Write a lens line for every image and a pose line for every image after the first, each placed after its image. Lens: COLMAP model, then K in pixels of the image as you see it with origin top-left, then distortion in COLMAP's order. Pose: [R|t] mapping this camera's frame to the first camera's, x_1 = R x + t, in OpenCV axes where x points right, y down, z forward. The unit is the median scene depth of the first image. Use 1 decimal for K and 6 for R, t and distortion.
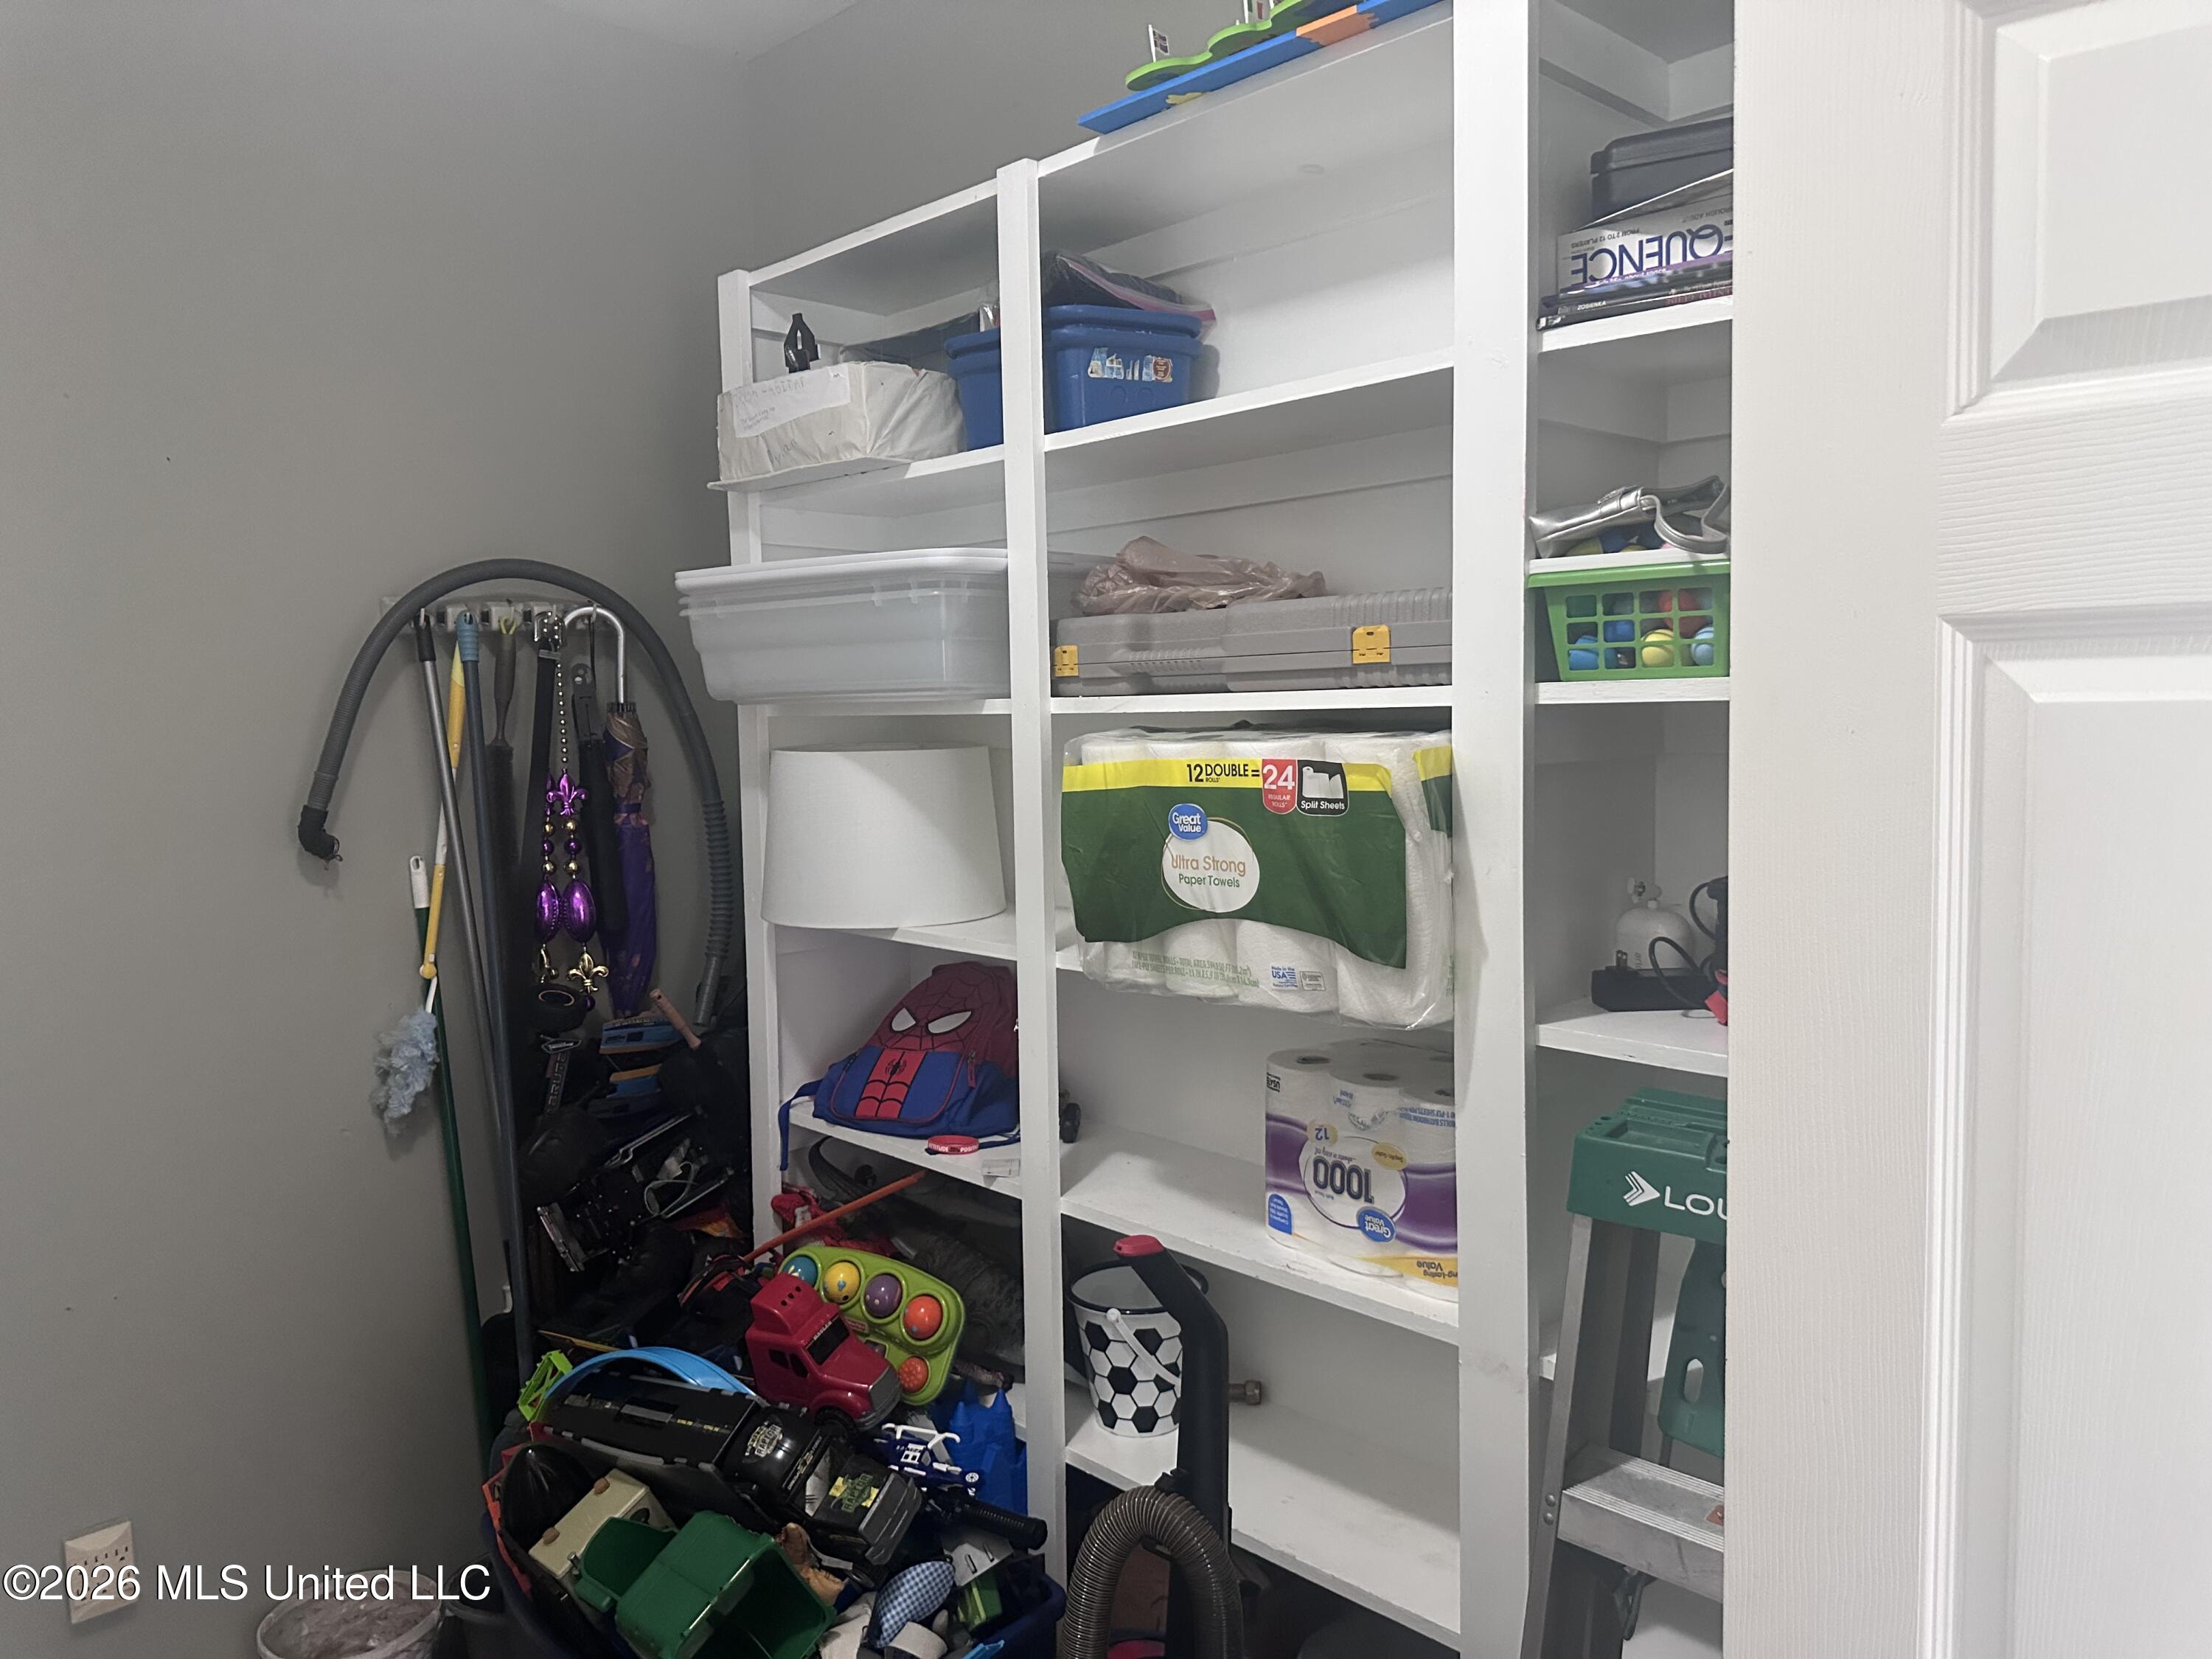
lens RADIAL K [[1575.0, 0, 1119.0], [0, 1575.0, 820.2], [0, 0, 1]] dist [0.061439, -0.071260]
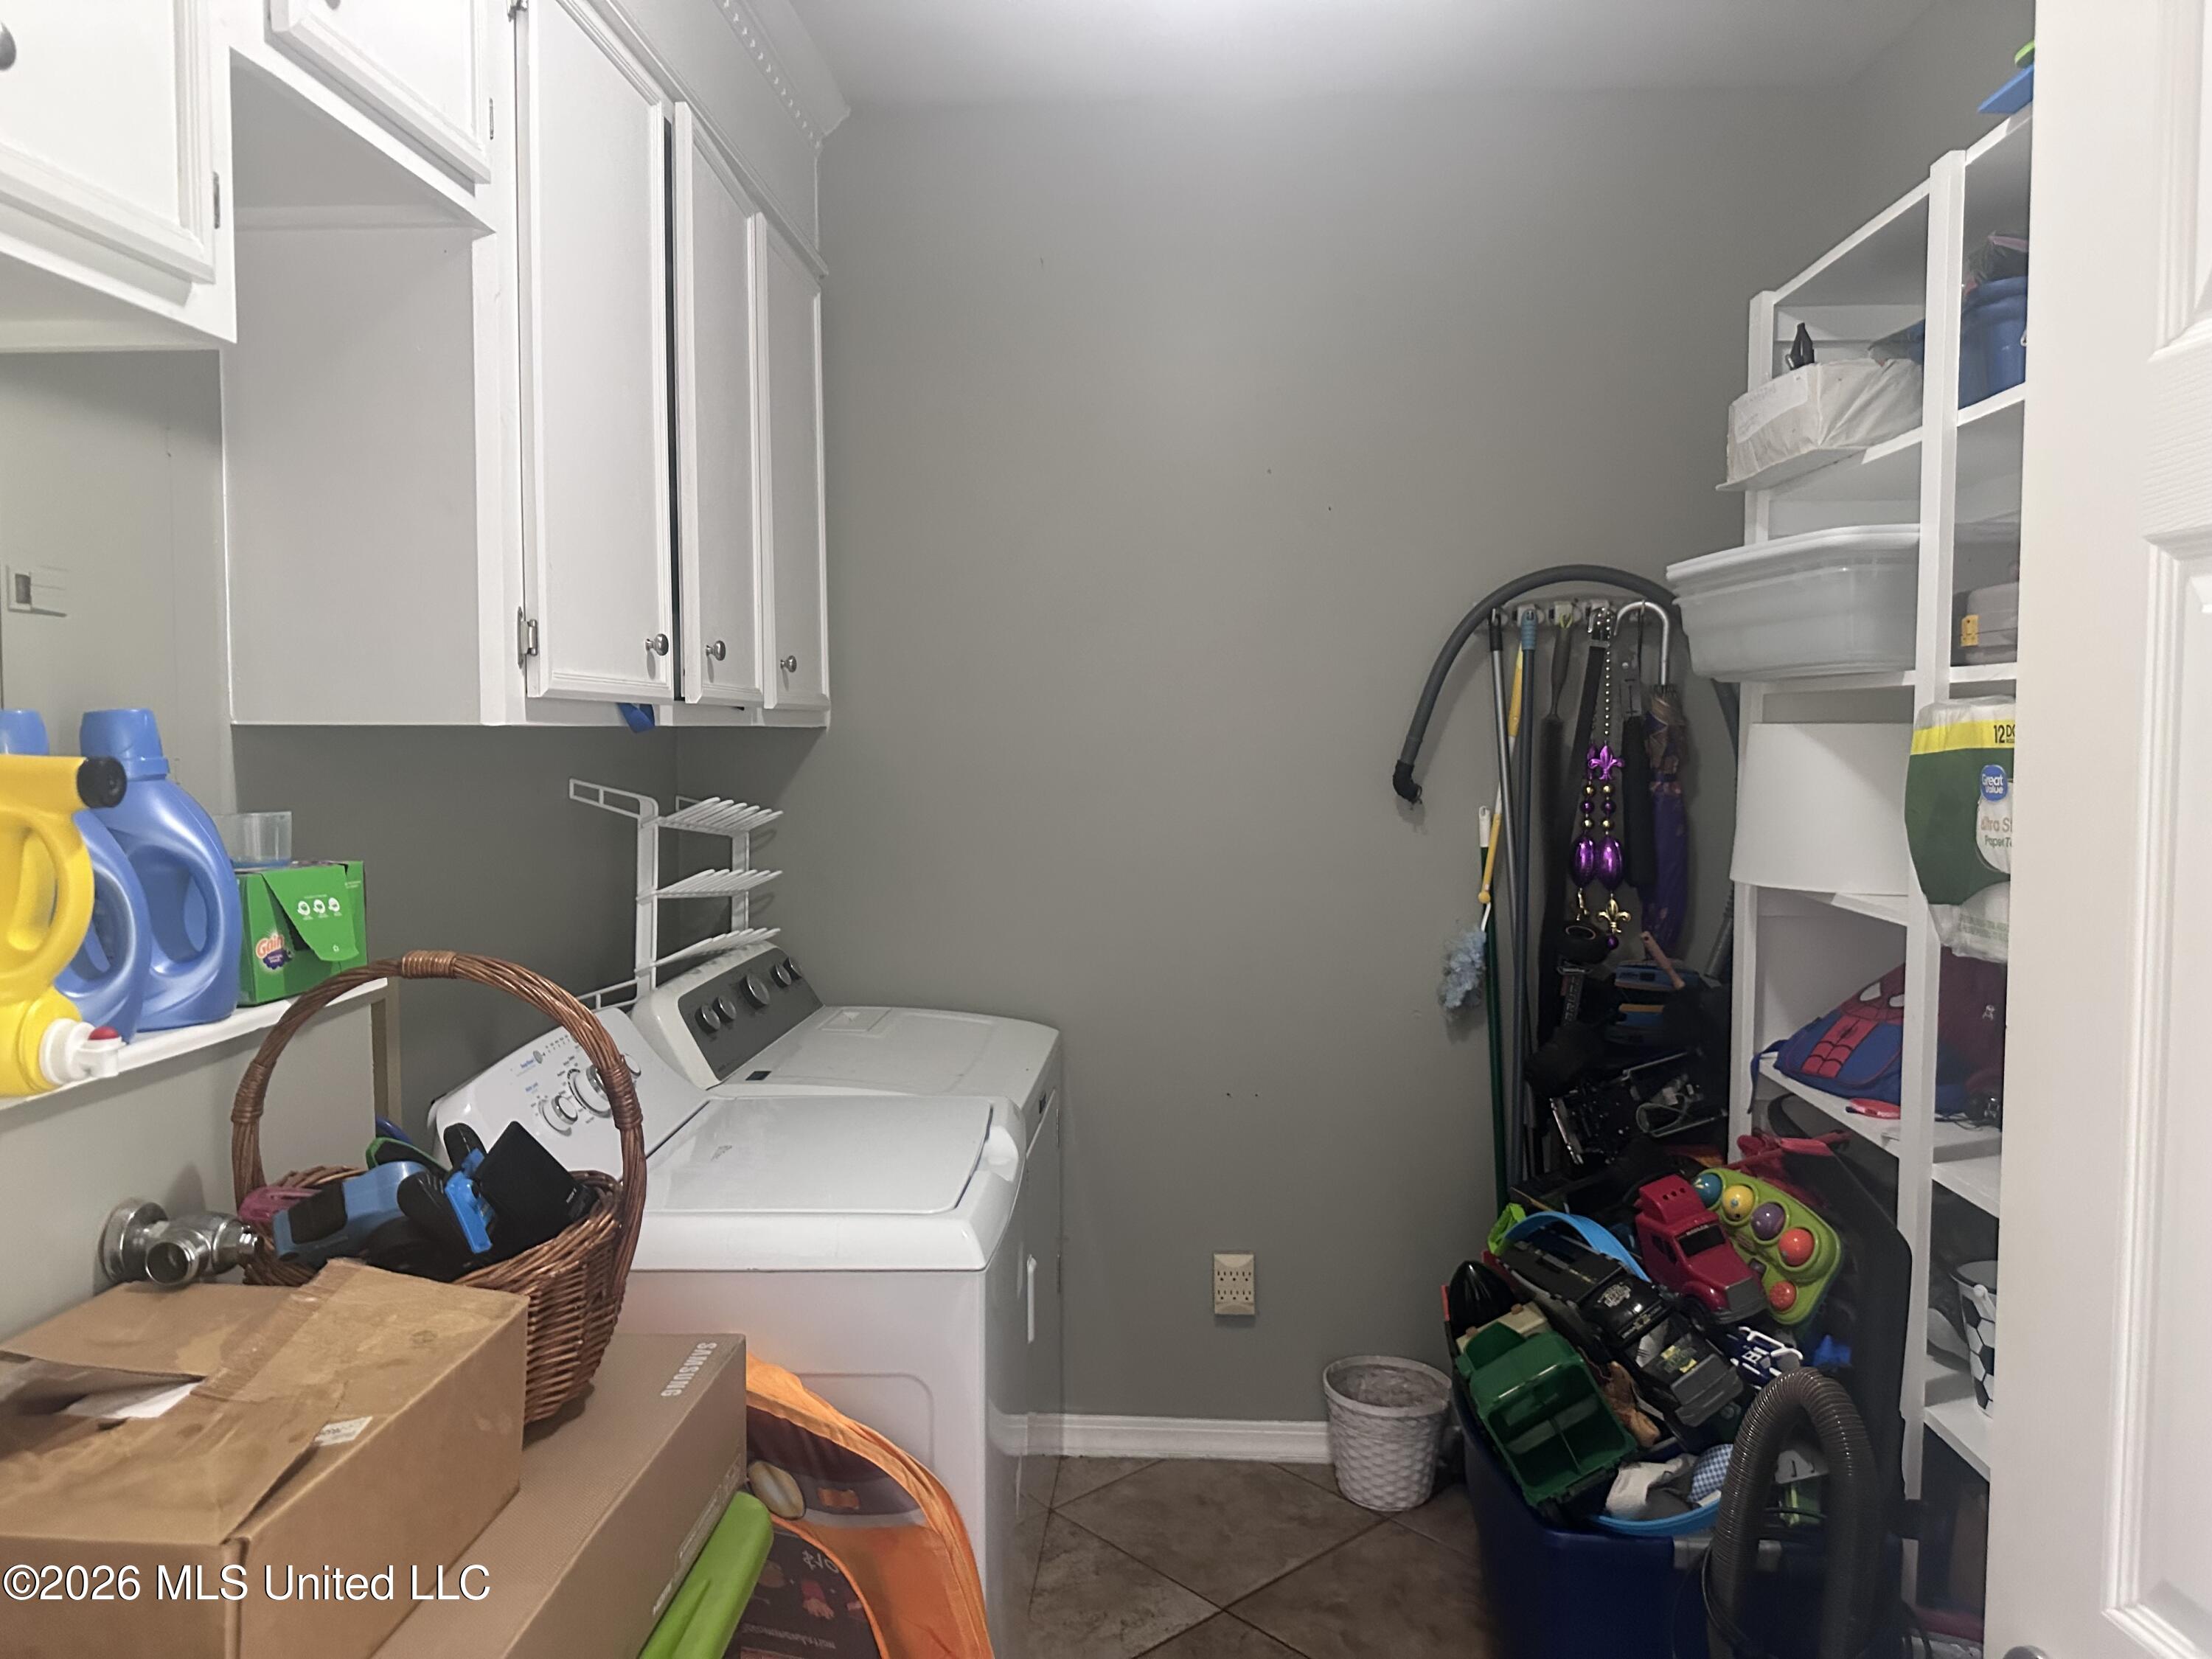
lens RADIAL K [[1575.0, 0, 1109.0], [0, 1575.0, 815.6], [0, 0, 1]] dist [0.061439, -0.071260]
pose [[0.684013, 0.060353, -0.726969, 0.295285], [-0.068401, 0.997487, 0.018451, 0.030693], [0.726255, 0.037105, 0.686423, -0.082757]]
